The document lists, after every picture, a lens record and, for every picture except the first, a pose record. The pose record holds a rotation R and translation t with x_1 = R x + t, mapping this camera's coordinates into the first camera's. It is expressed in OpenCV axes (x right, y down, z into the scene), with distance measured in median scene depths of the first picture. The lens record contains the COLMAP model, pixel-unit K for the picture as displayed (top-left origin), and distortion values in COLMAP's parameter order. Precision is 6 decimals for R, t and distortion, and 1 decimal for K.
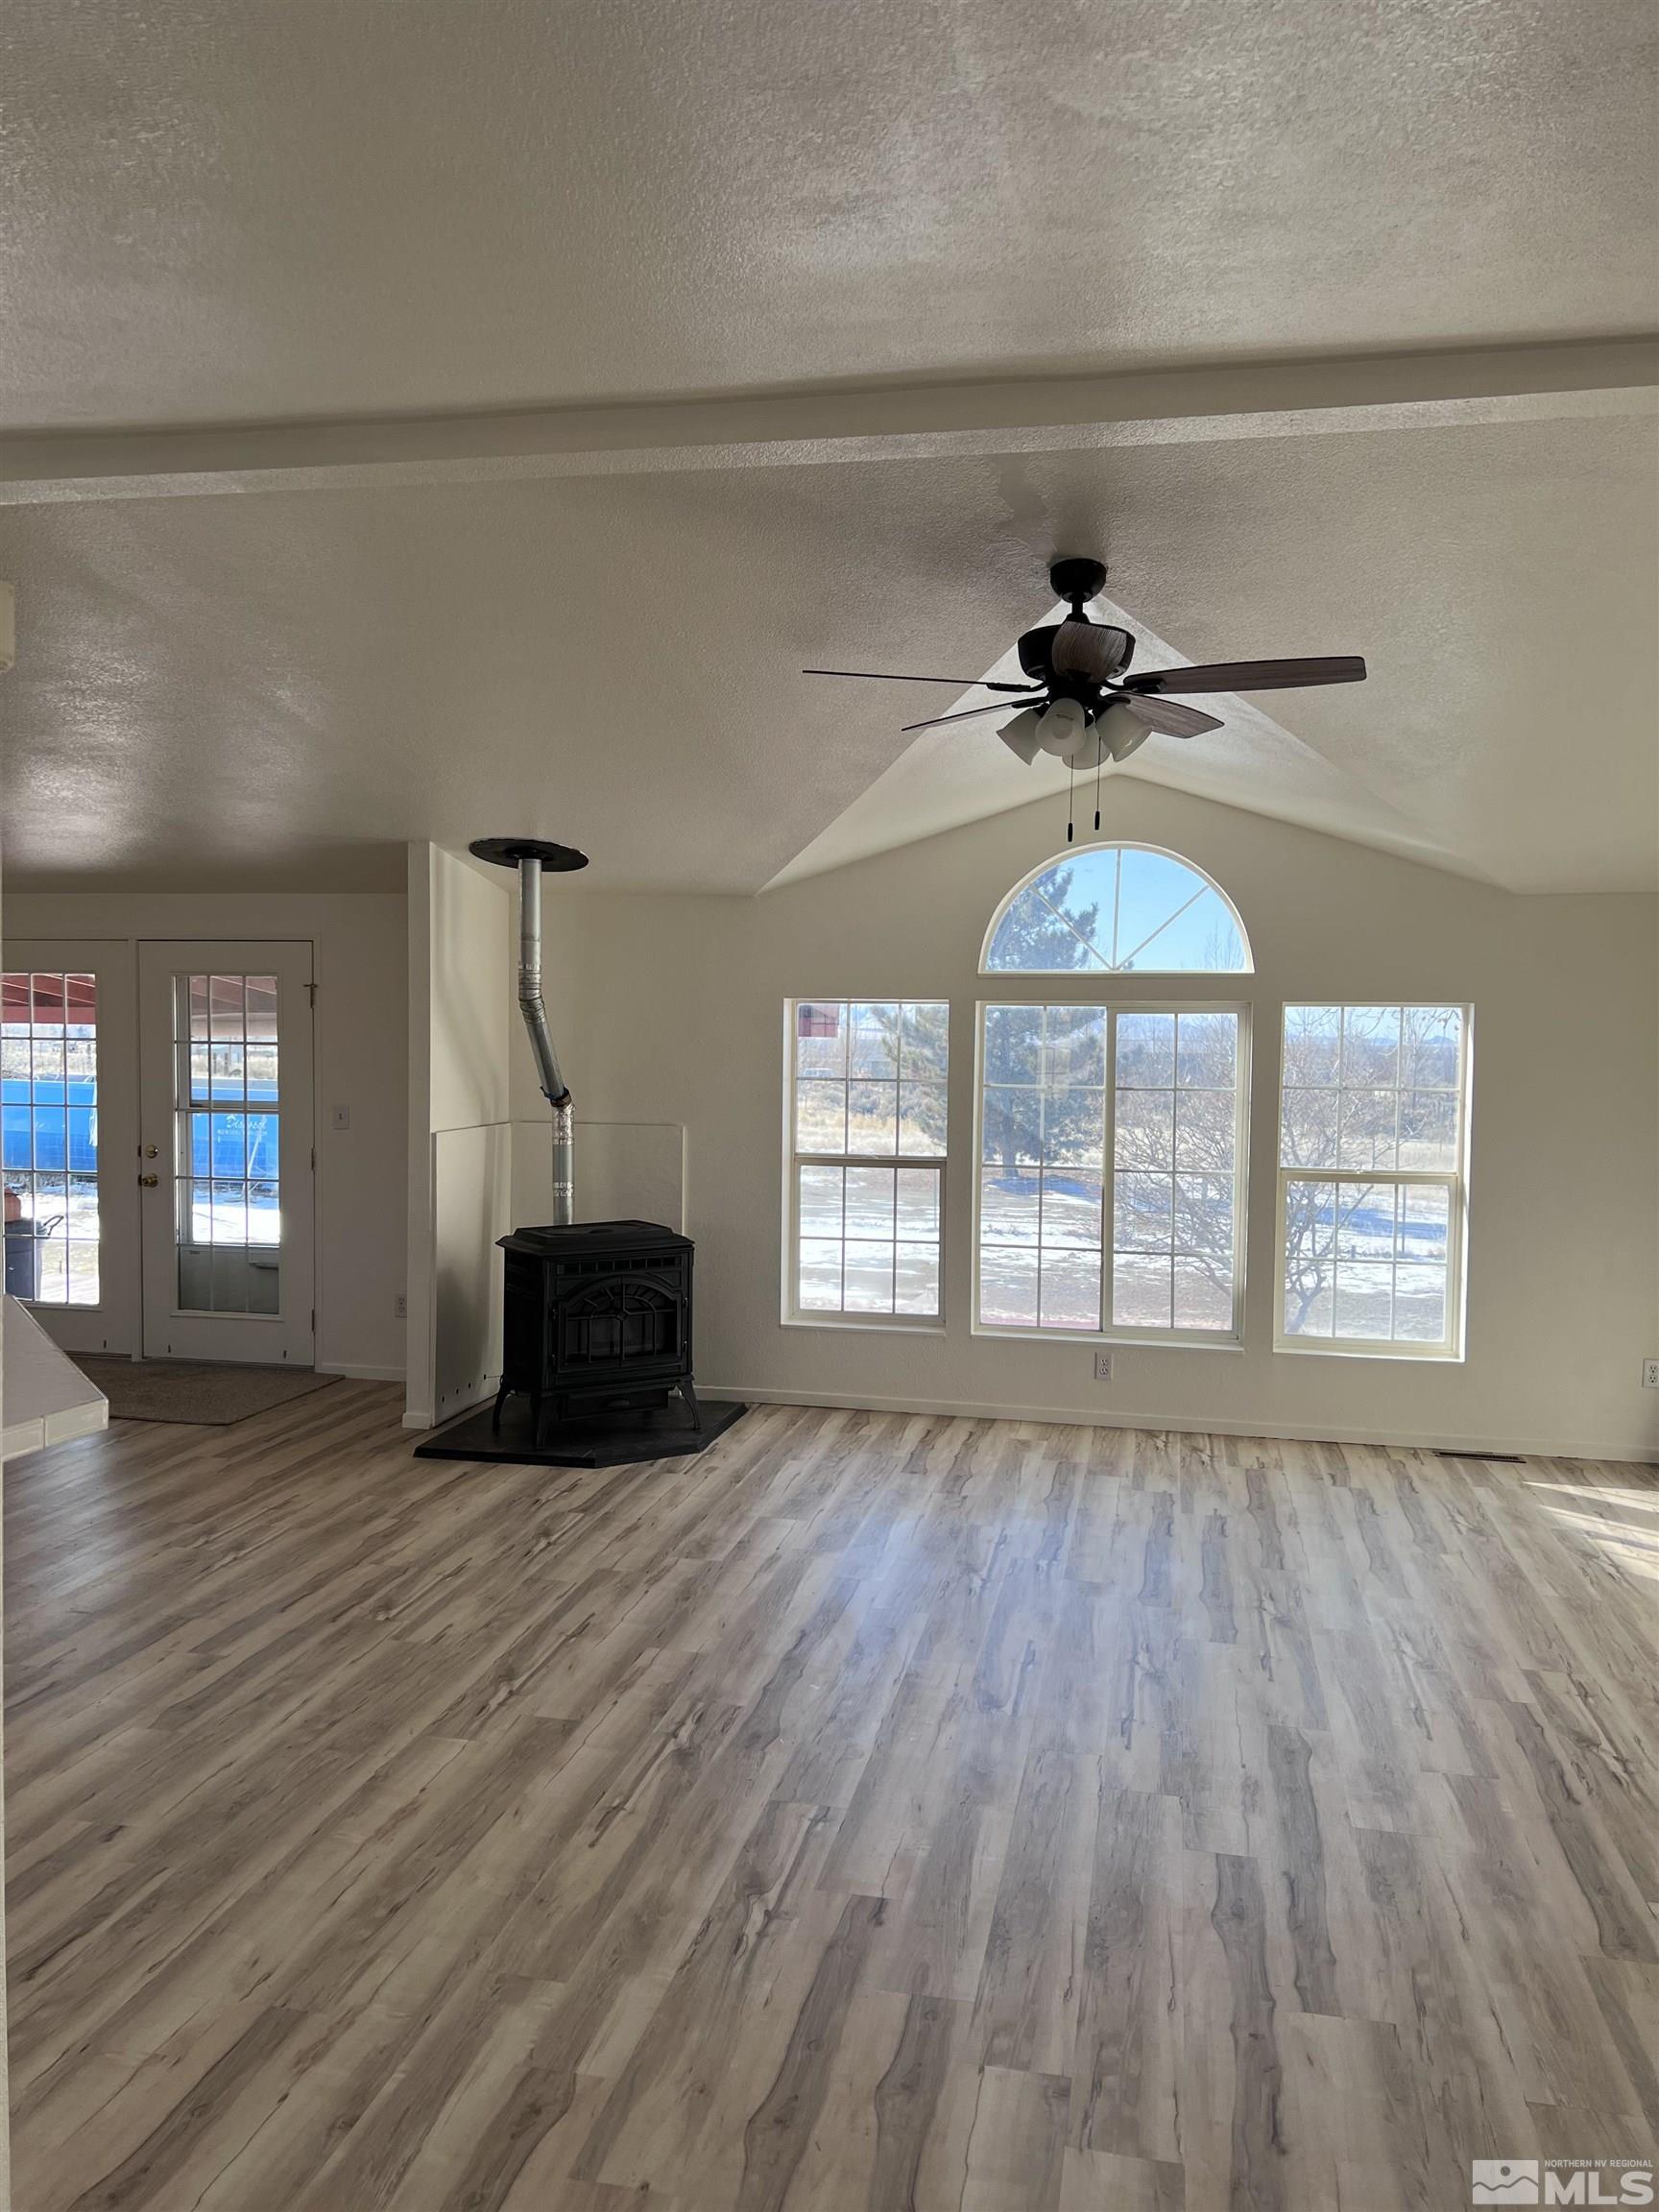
lens RADIAL K [[1661.8, 0, 829.5], [0, 1661.8, 1106.0], [0, 0, 1]] dist [0.056672, -0.068860]
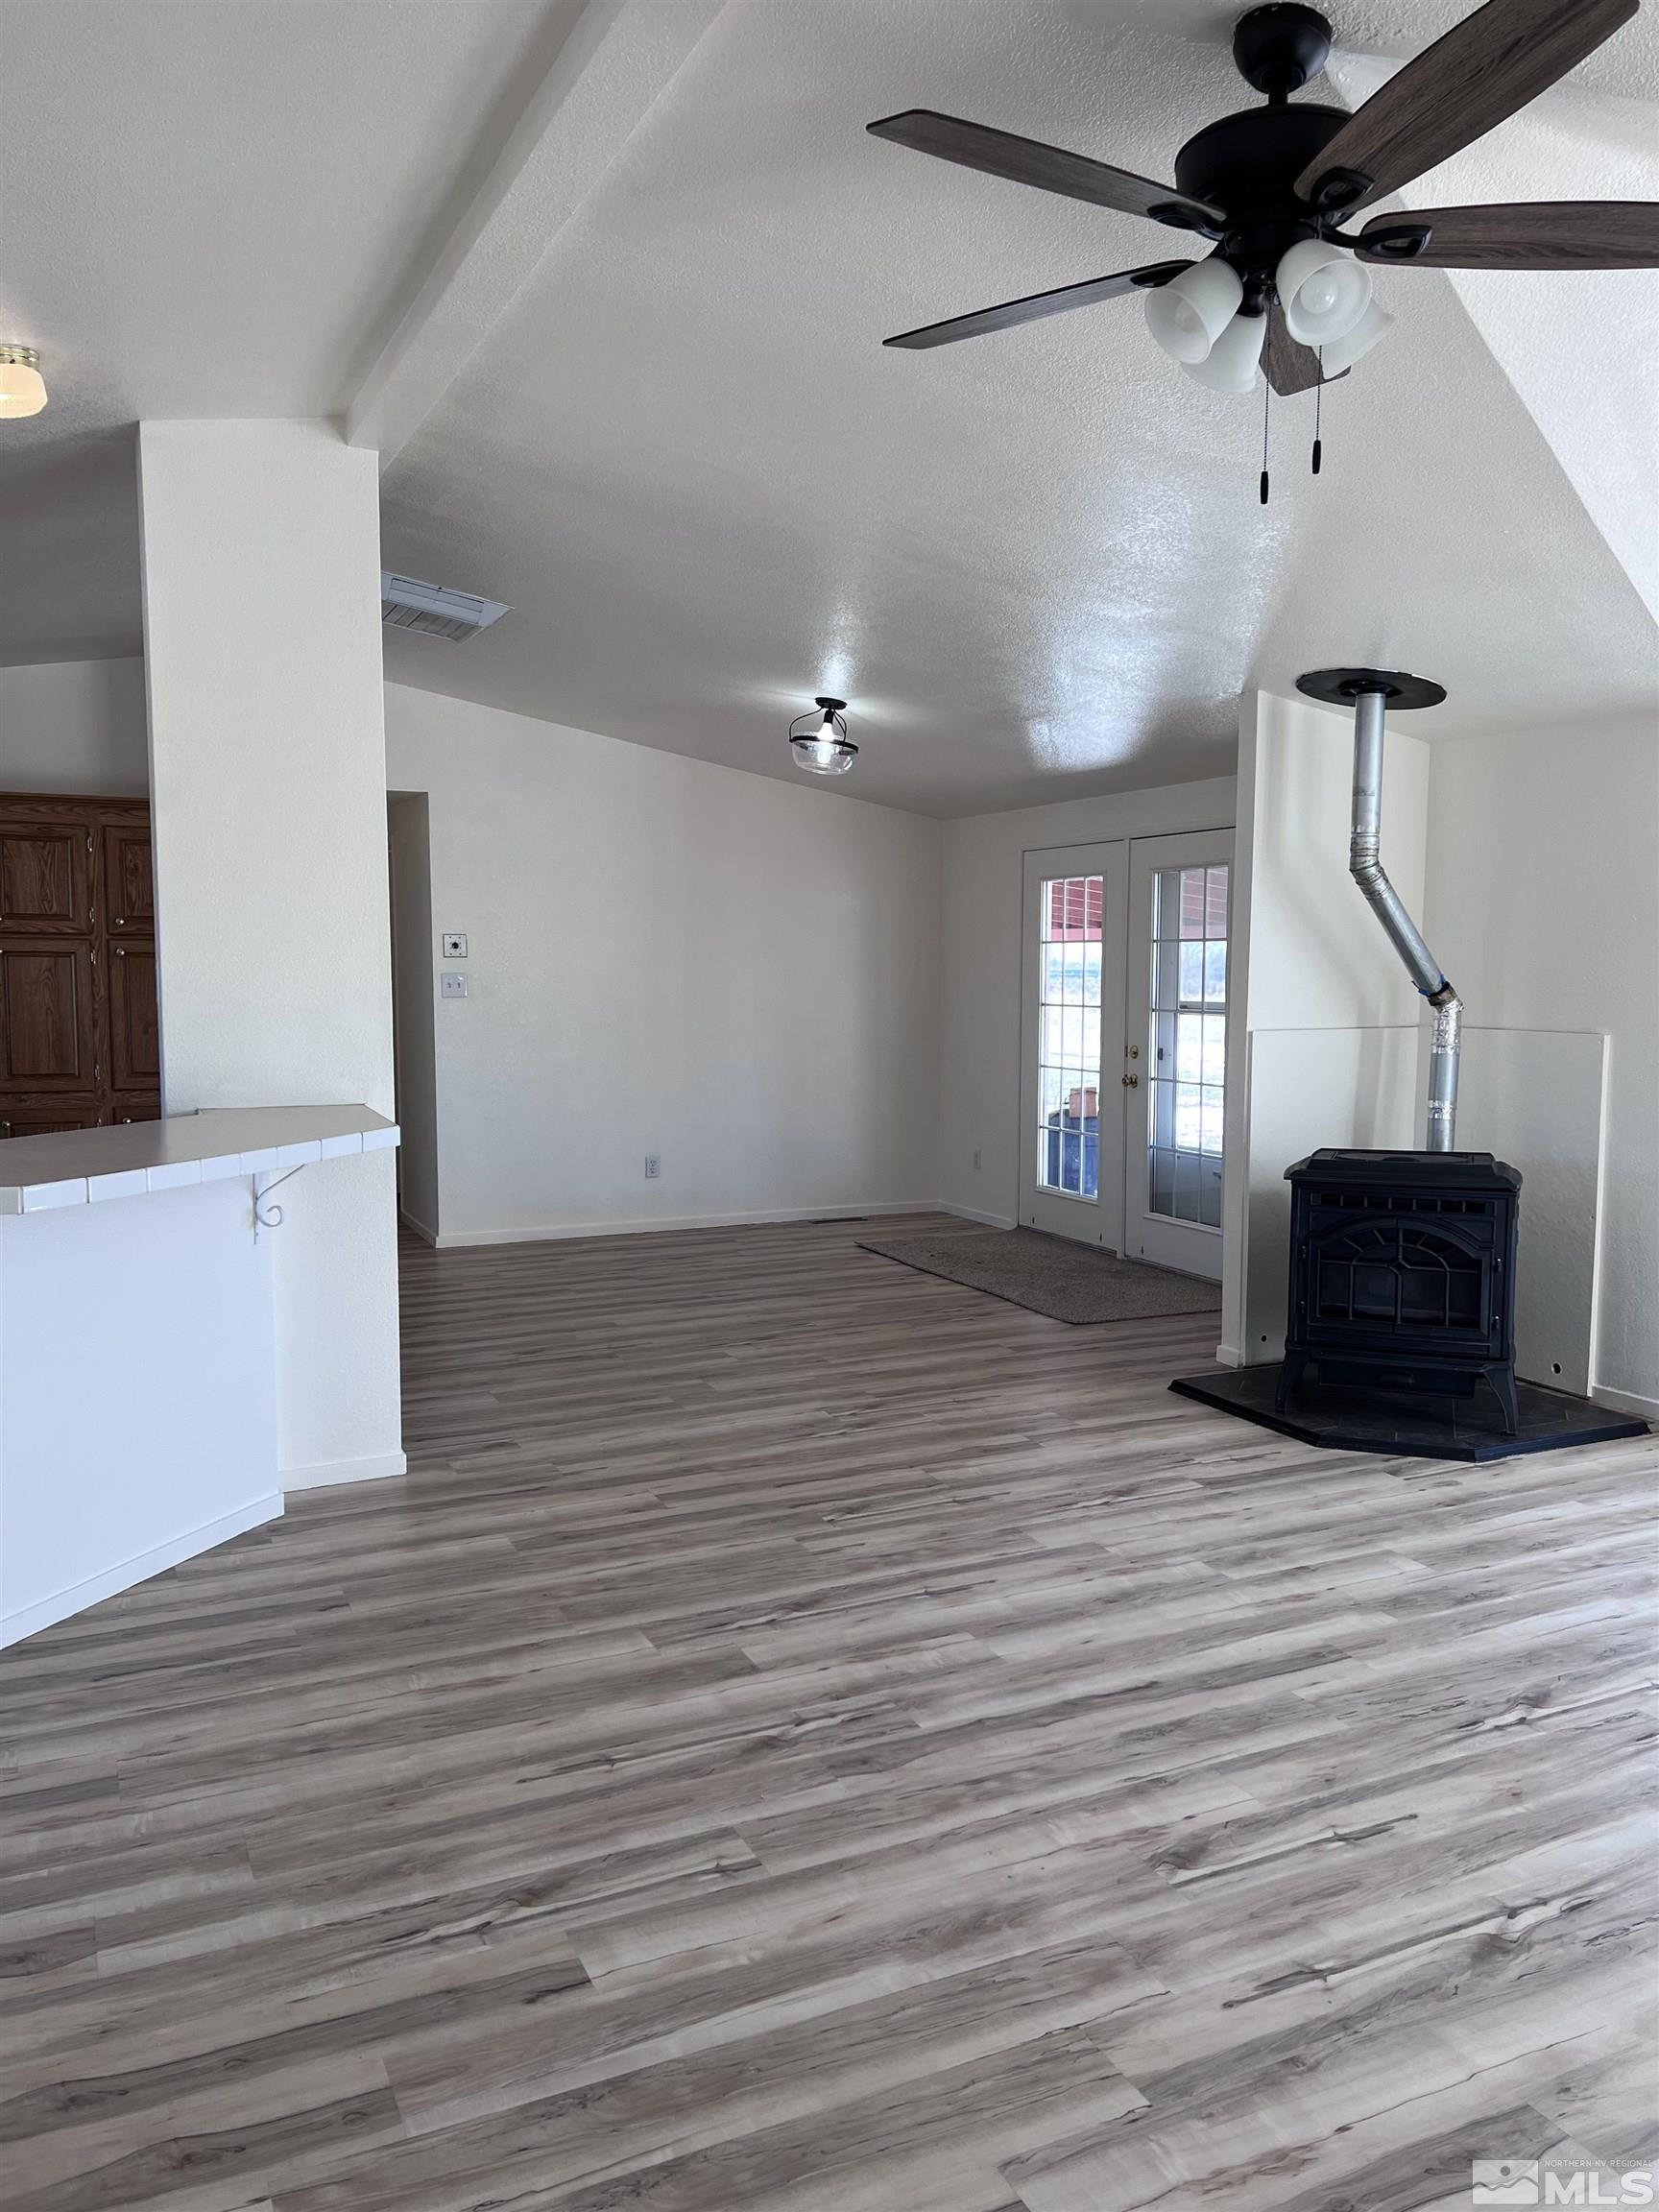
lens RADIAL K [[1658.9, 0, 850.5], [0, 1658.9, 1113.3], [0, 0, 1]] dist [0.075537, -0.095911]
pose [[0.611628, 0.063180, -0.788619, 0.439956], [-0.032952, 0.997976, 0.054395, 0.025098], [0.790459, -0.007283, 0.612472, 0.412415]]
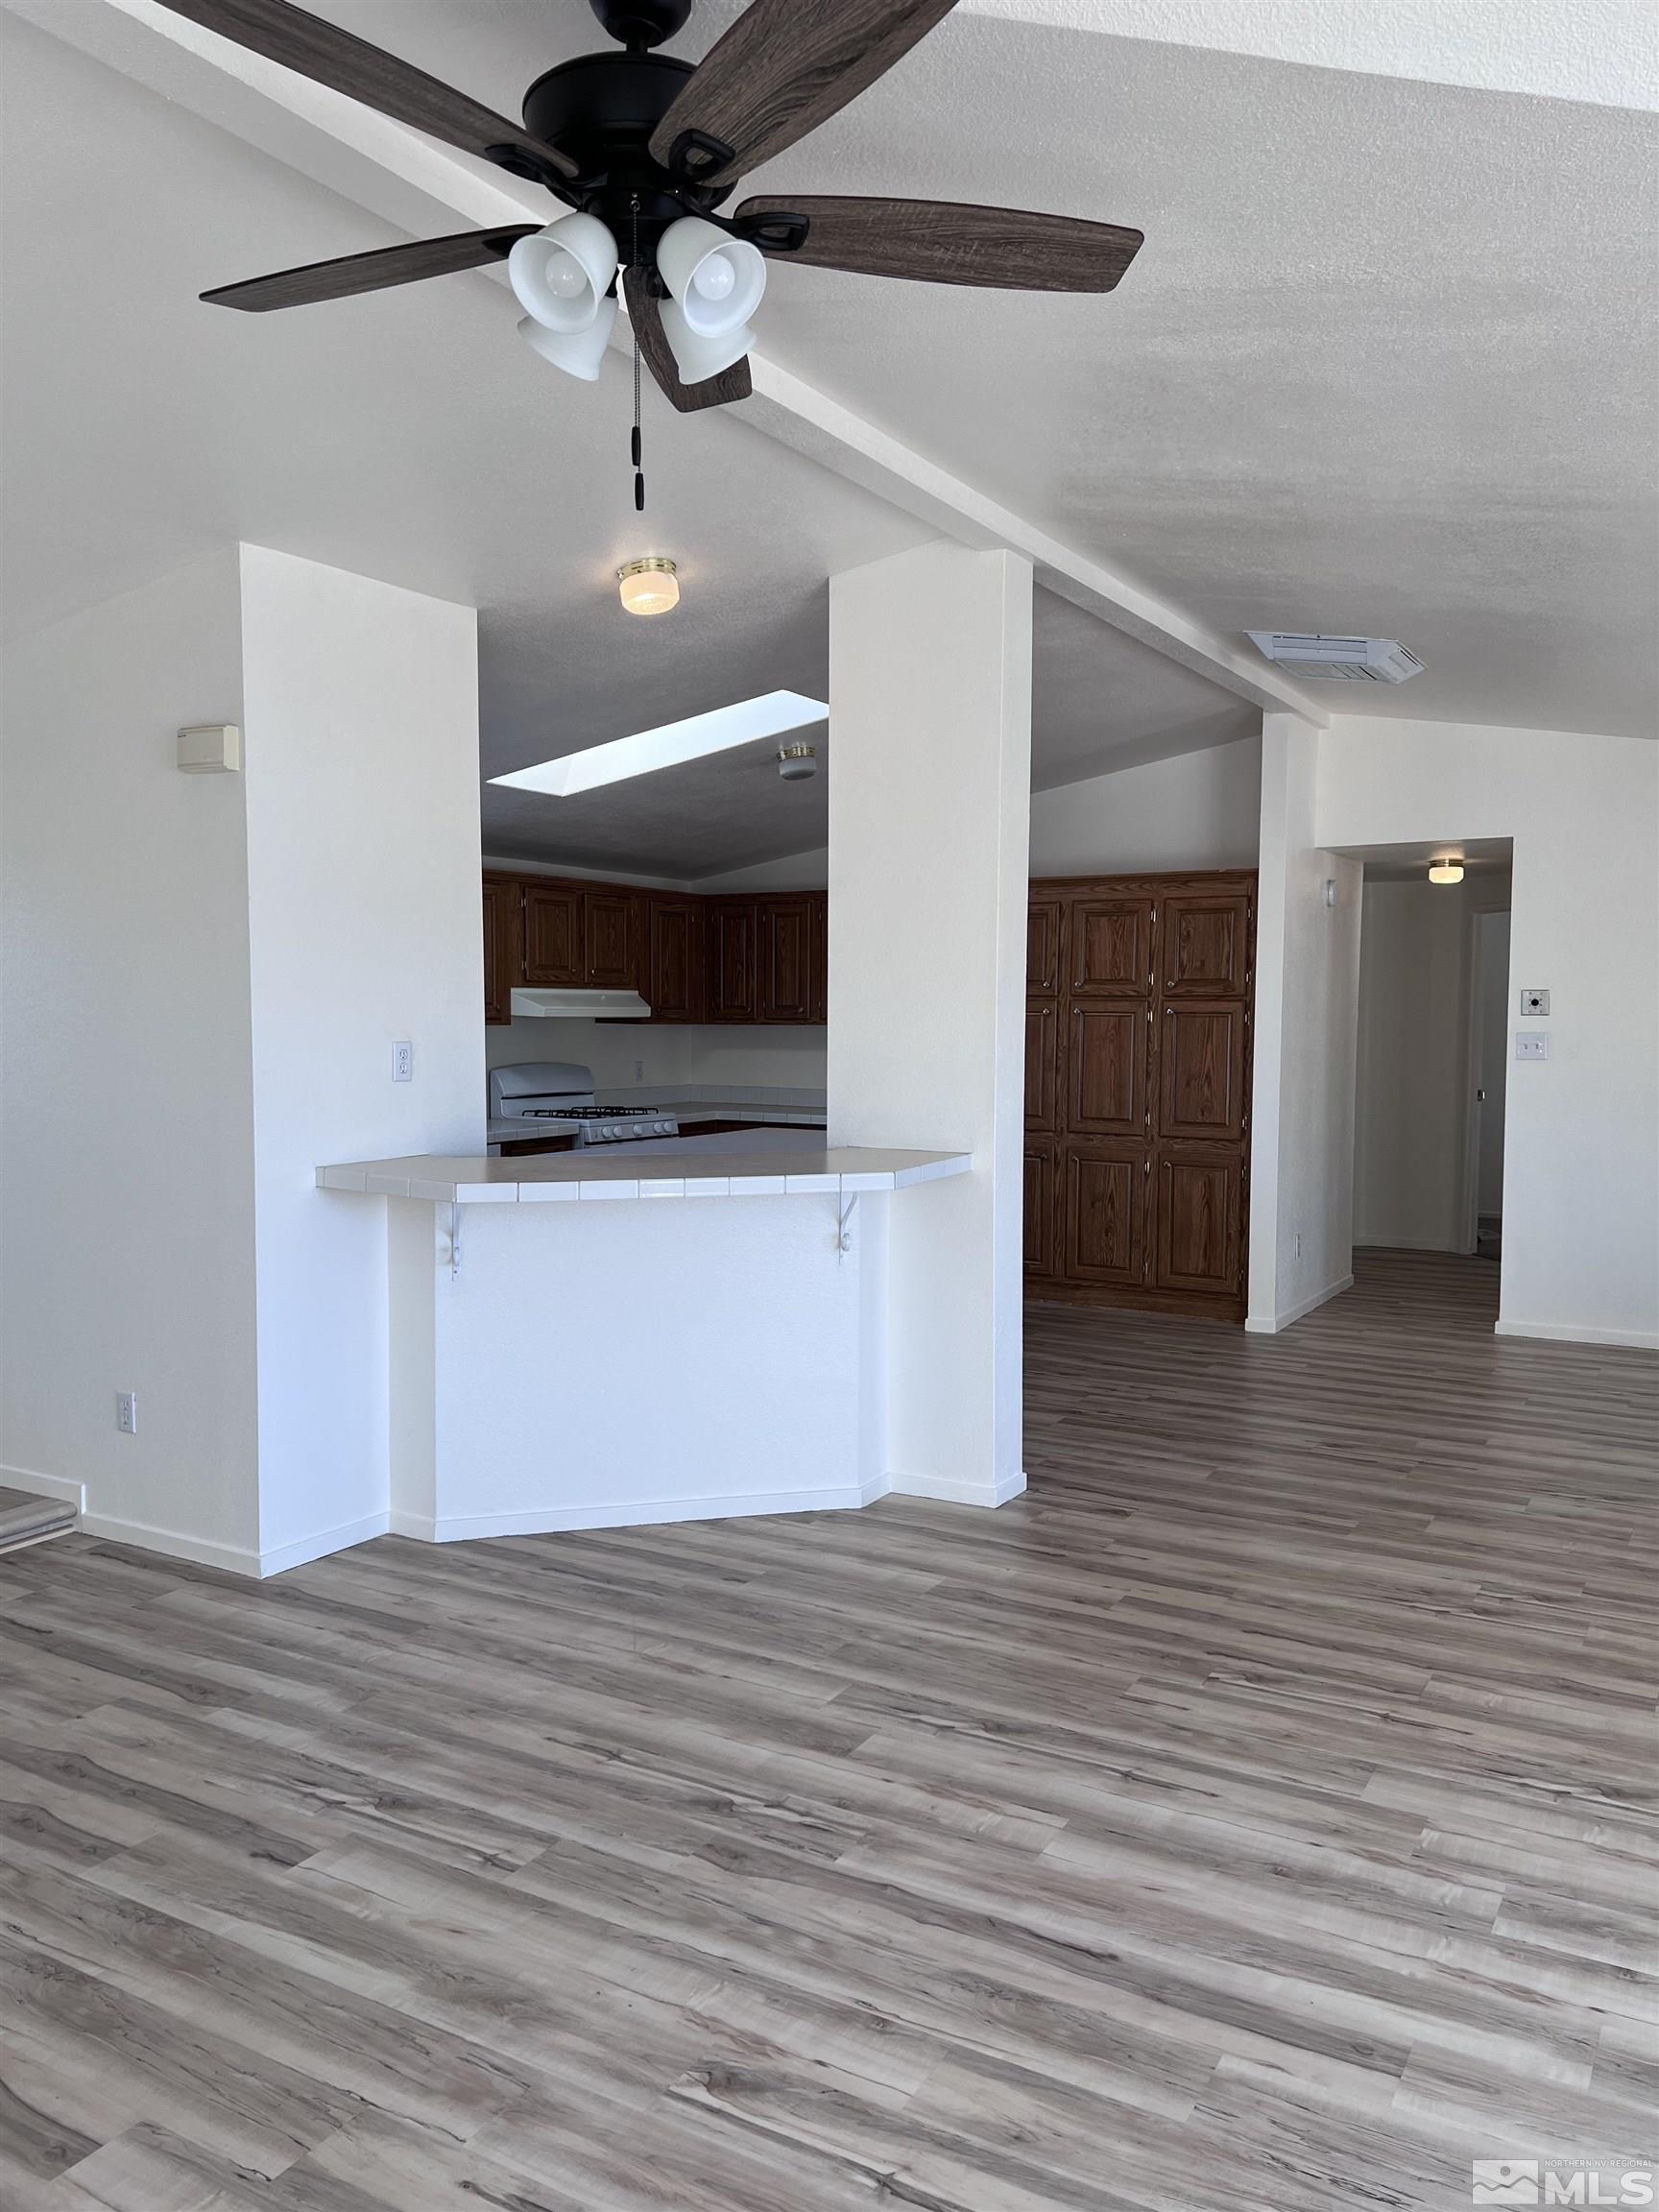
lens RADIAL K [[1661.8, 0, 829.5], [0, 1661.8, 1106.0], [0, 0, 1]] dist [0.056672, -0.068860]
pose [[-0.316728, 0.041690, -0.947600, 0.511110], [-0.053355, 0.996669, 0.061683, -0.005625], [0.947015, 0.070095, -0.313449, 0.998018]]
